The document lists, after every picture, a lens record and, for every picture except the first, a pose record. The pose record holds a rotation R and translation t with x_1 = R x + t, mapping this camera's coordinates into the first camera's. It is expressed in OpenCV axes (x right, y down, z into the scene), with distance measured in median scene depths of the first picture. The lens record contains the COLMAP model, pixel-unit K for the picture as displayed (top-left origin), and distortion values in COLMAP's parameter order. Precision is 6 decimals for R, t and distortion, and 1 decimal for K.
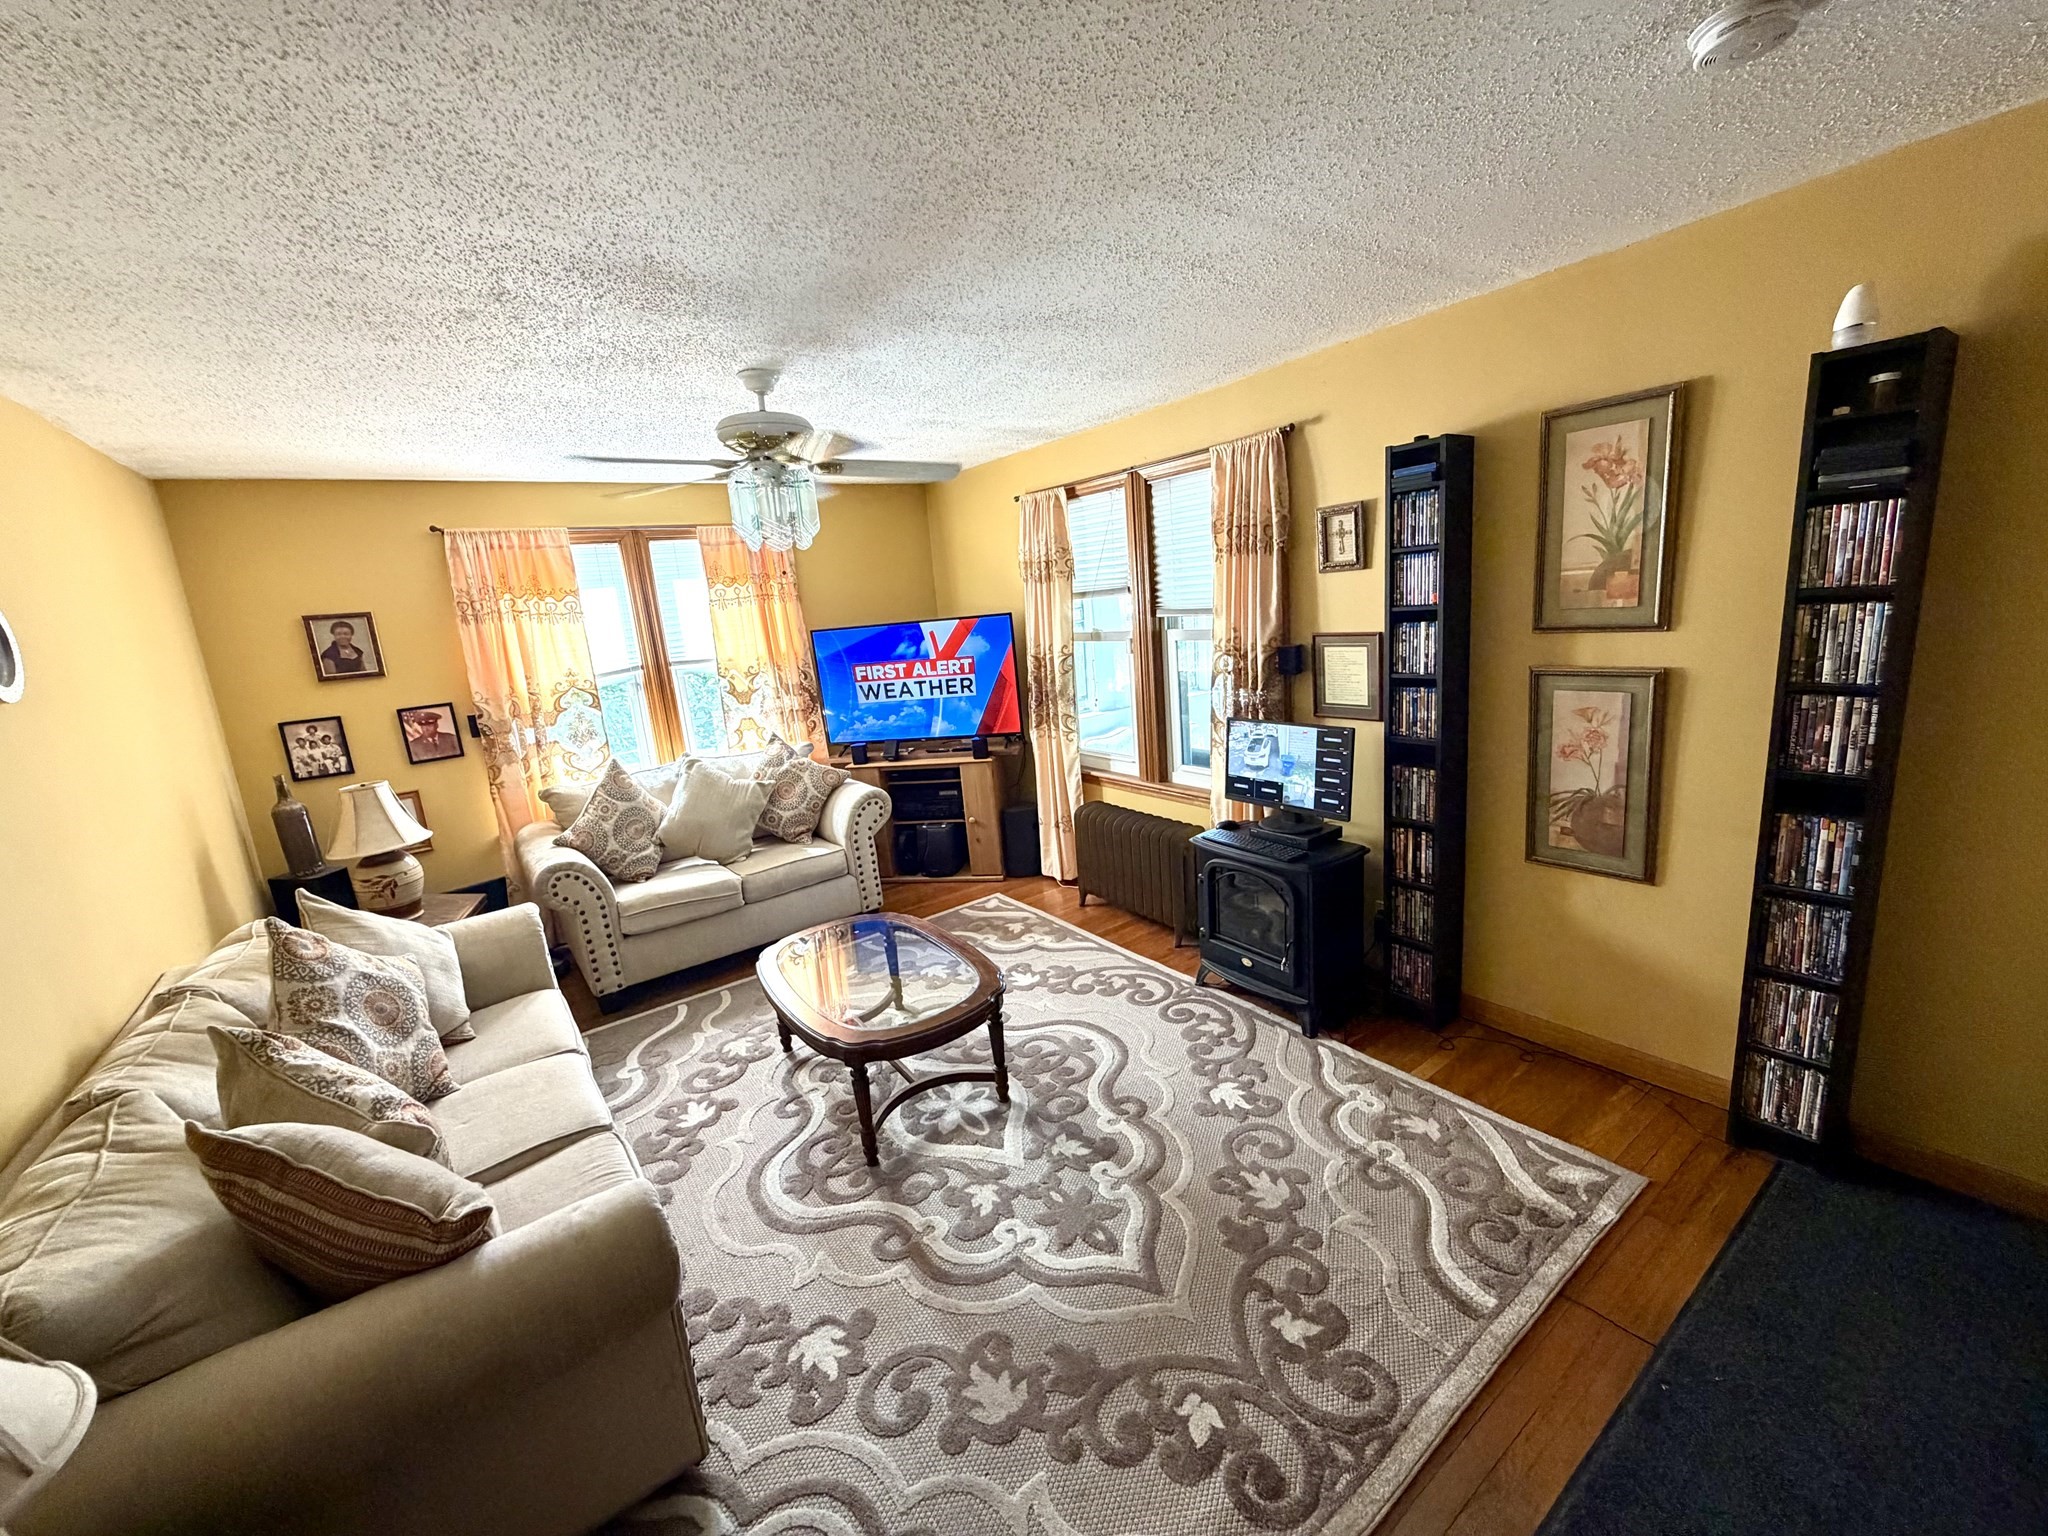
lens RADIAL K [[818.4, 0, 1018.5], [0, 818.4, 769.3], [0, 0, 1]] dist [-0.000781, 0.000245]
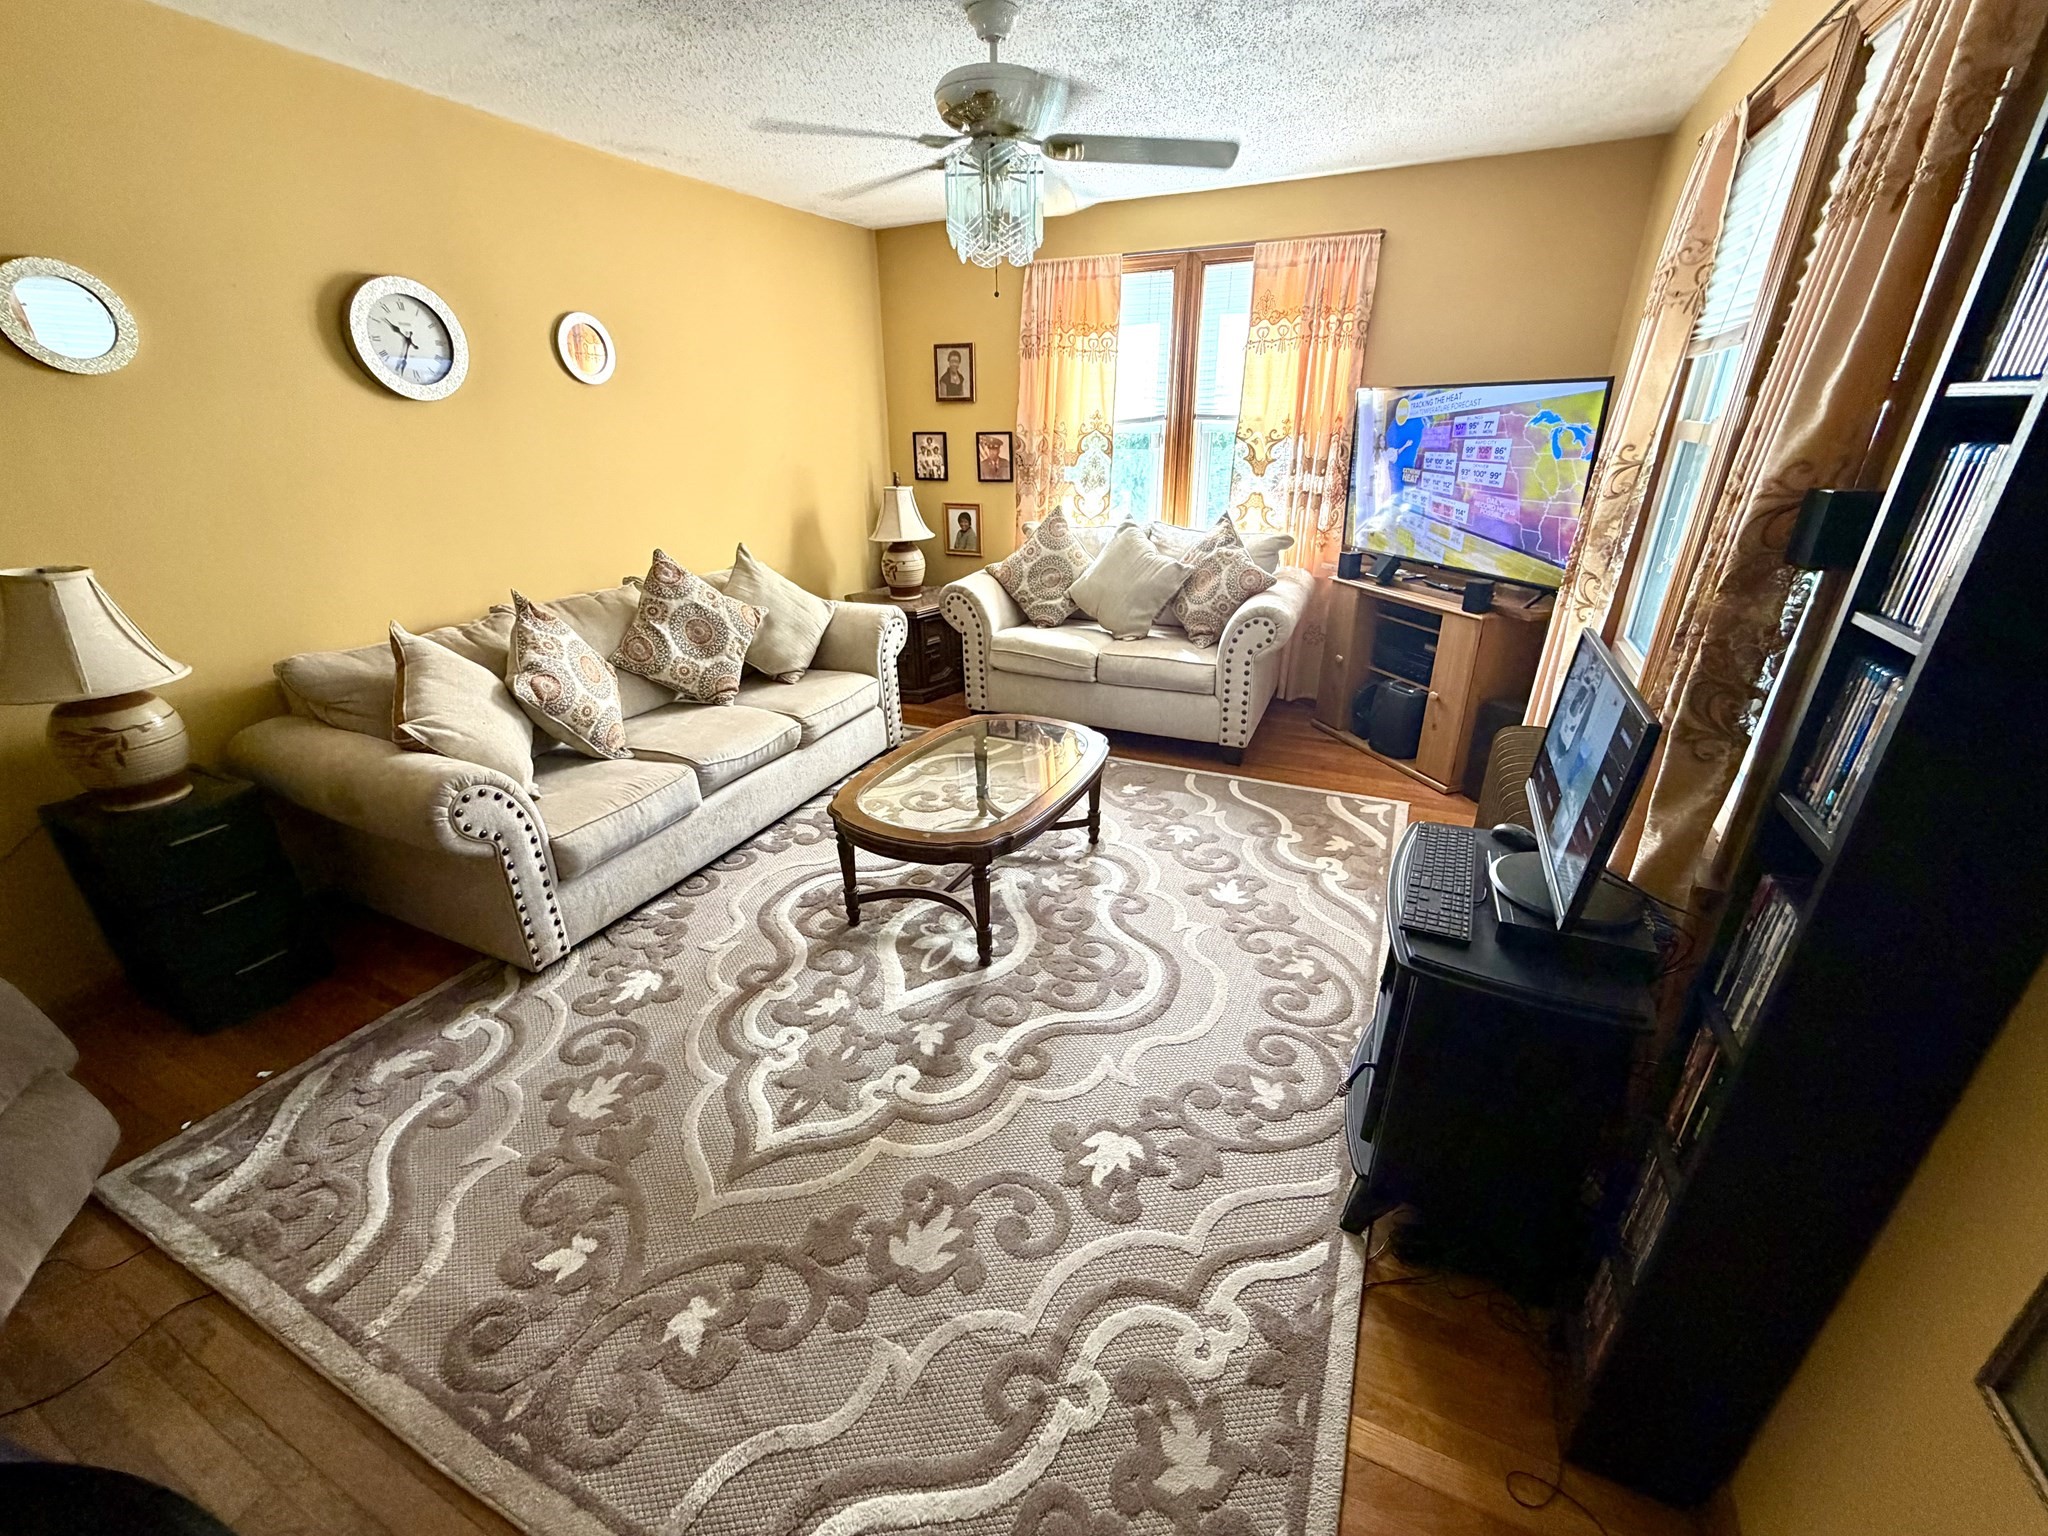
lens RADIAL K [[818.4, 0, 1016.5], [0, 818.4, 770.6], [0, 0, 1]] dist [-0.000781, 0.000245]
pose [[0.485472, 0.423209, -0.764991, 0.591735], [-0.206915, 0.905783, 0.369787, -0.115457], [0.849413, -0.021233, 0.527301, 0.580726]]
